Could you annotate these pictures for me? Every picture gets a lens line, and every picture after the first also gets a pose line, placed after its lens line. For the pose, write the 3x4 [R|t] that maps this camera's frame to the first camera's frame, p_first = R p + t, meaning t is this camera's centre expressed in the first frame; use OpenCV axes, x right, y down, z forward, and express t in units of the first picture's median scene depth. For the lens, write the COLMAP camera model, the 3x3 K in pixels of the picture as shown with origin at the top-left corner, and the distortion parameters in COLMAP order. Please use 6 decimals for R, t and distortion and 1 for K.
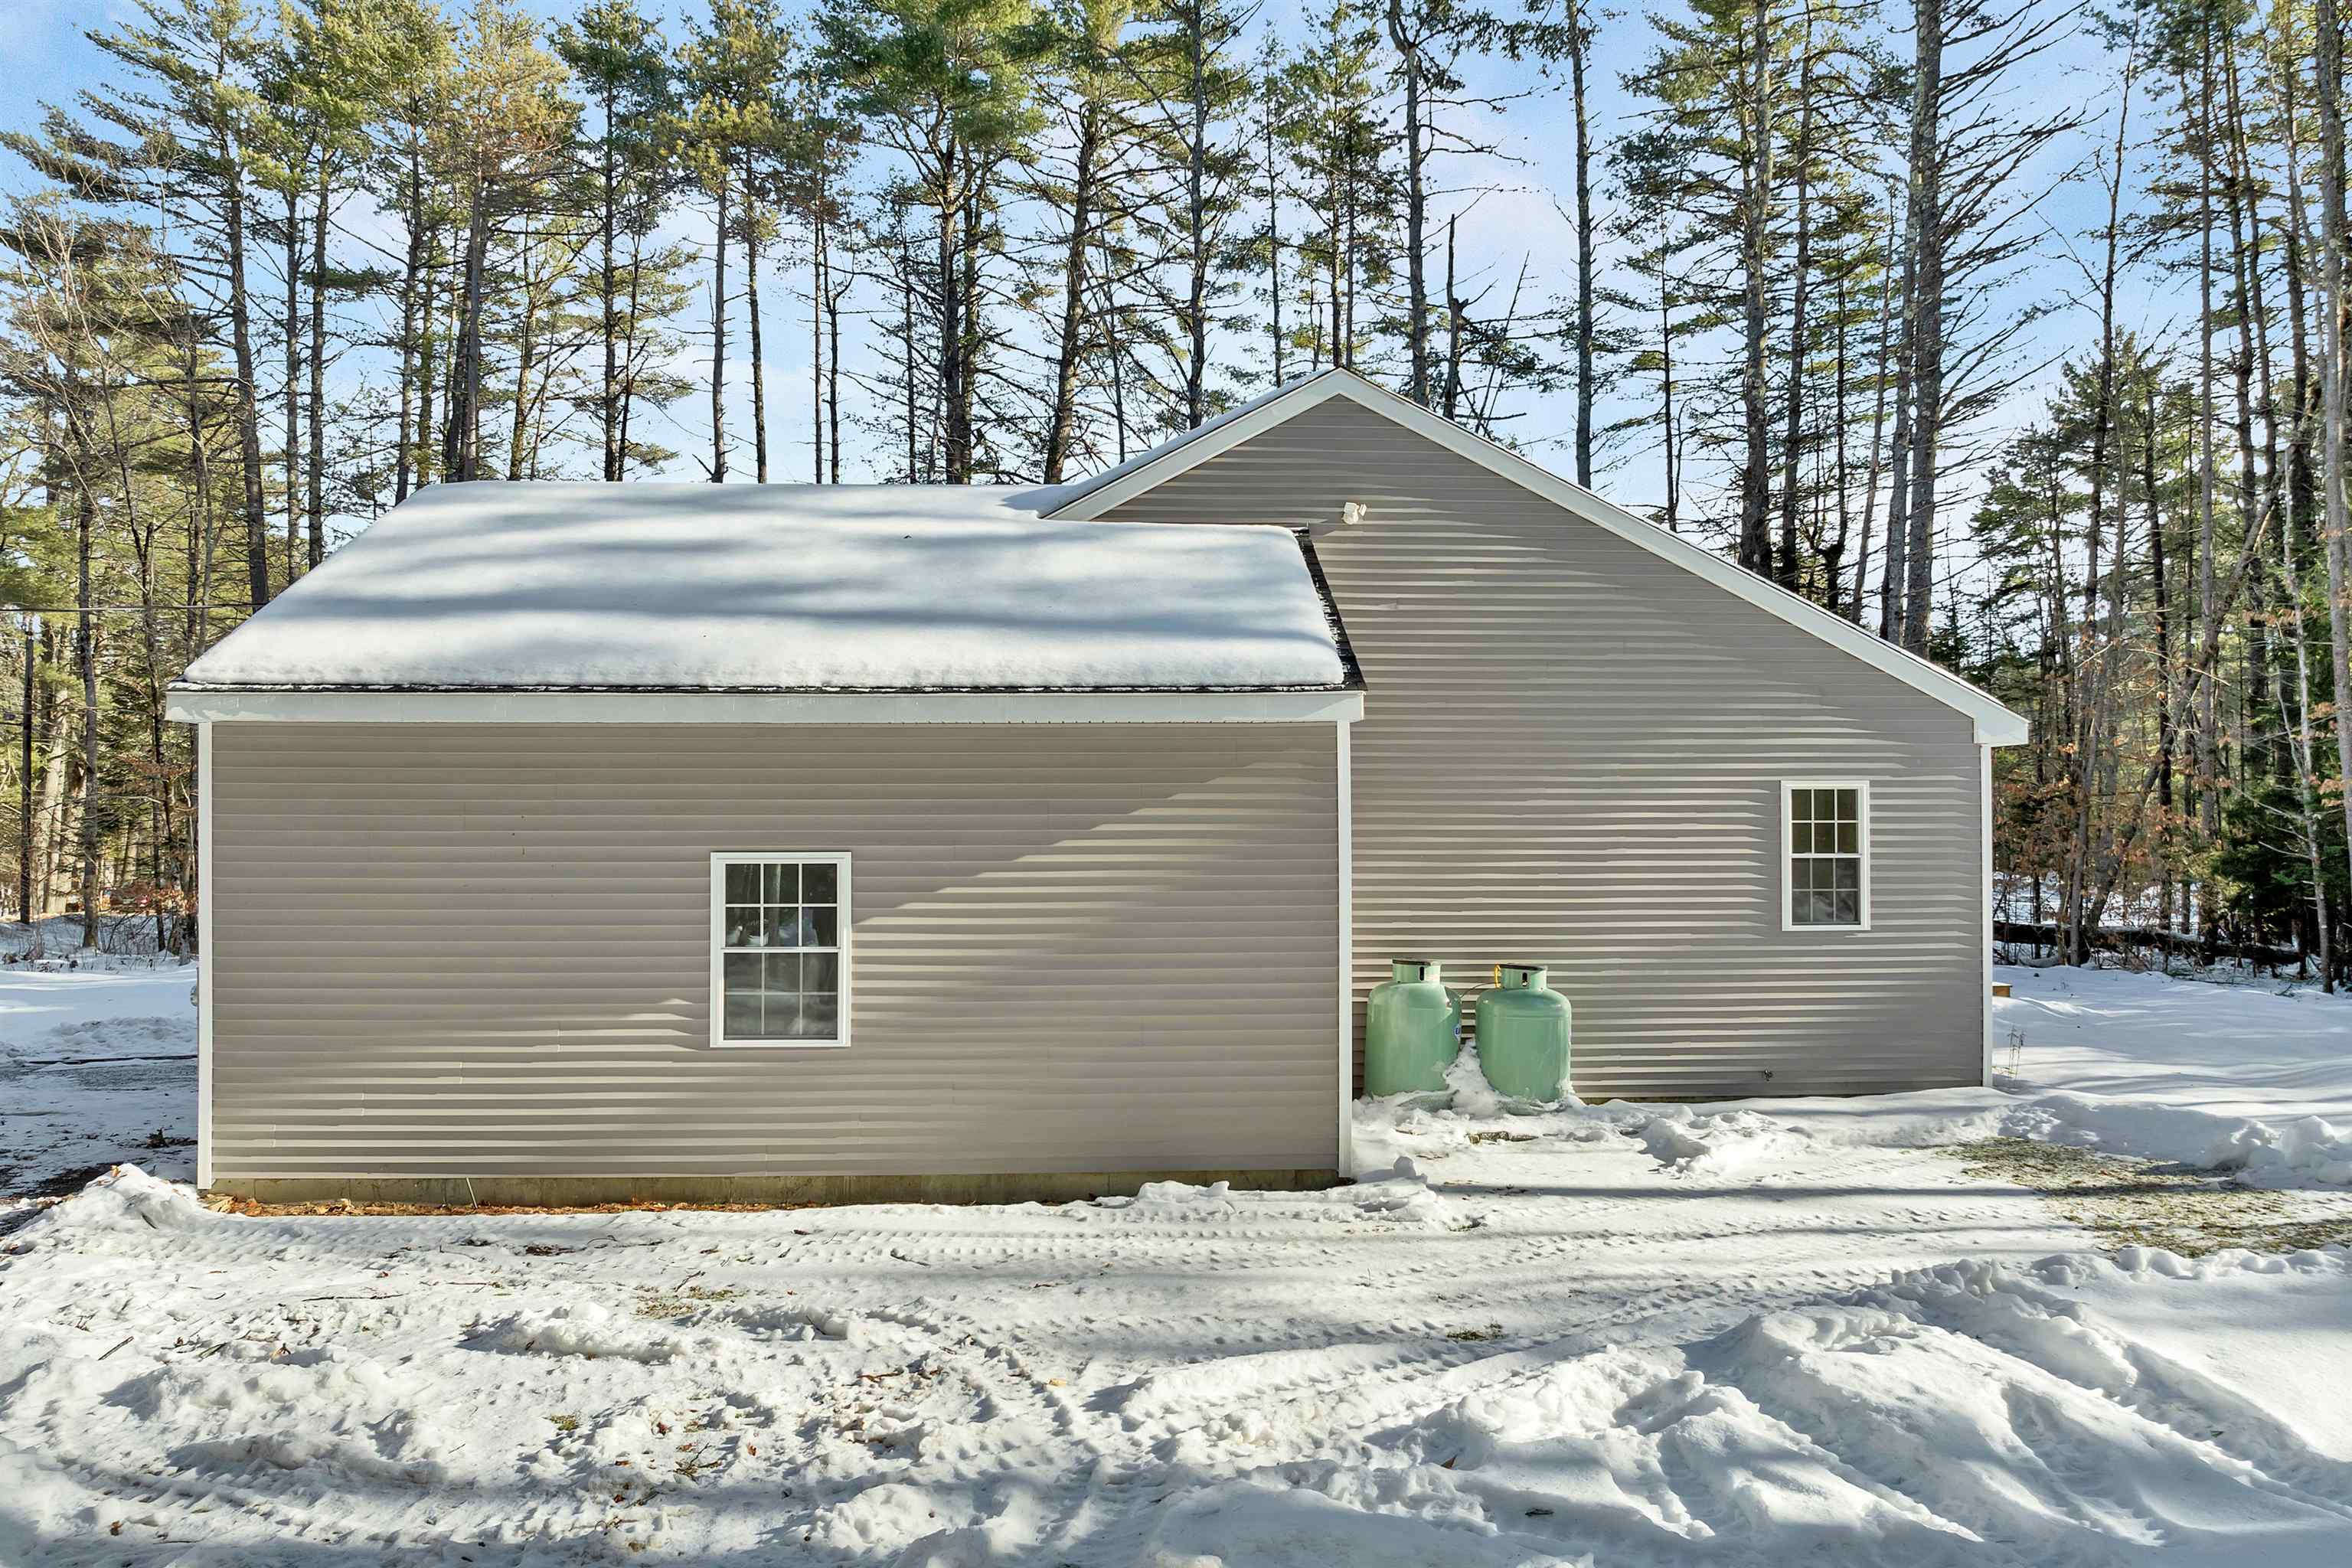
lens RADIAL K [[1678.4, 0, 1170.5], [0, 1678.4, 809.6], [0, 0, 1]] dist [-0.008762, -0.004617]
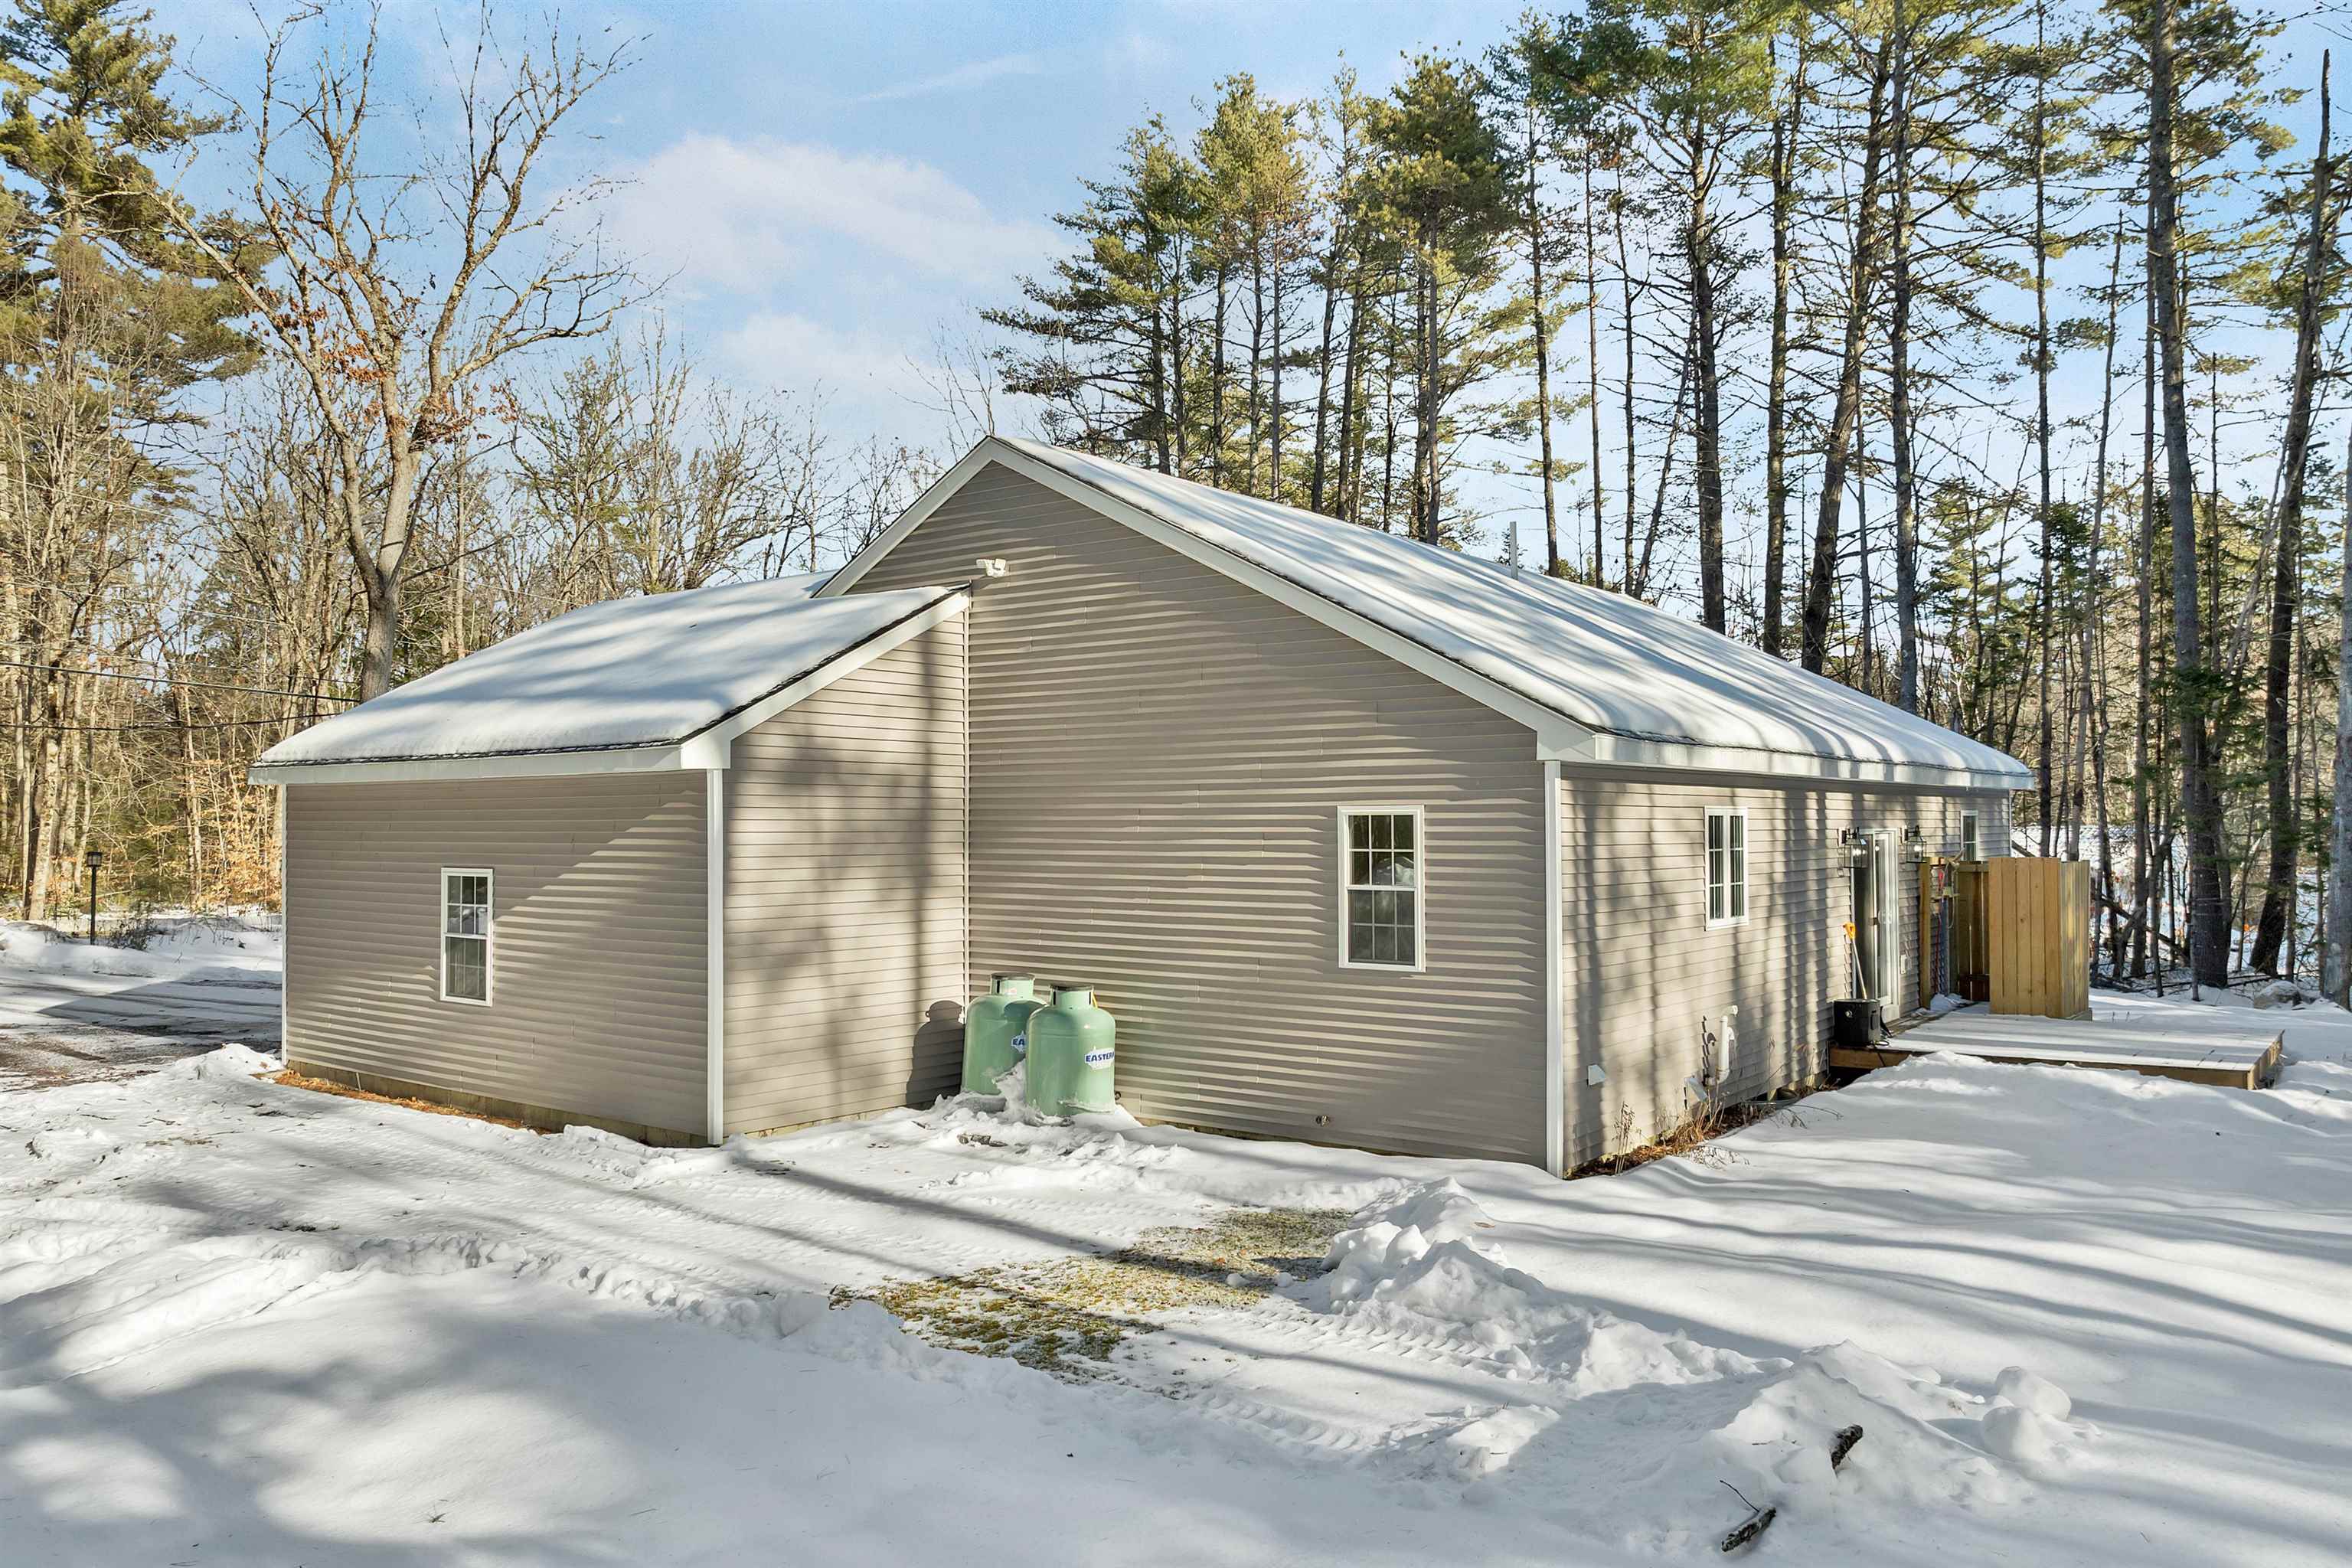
lens RADIAL K [[1686.9, 0, 1184.4], [0, 1686.9, 826.4], [0, 0, 1]] dist [-0.016243, -0.004767]
pose [[0.765012, -0.000895, -0.644016, 0.902848], [0.005721, 0.999969, 0.005406, -0.011672], [0.643991, -0.007819, 0.764993, 0.227925]]
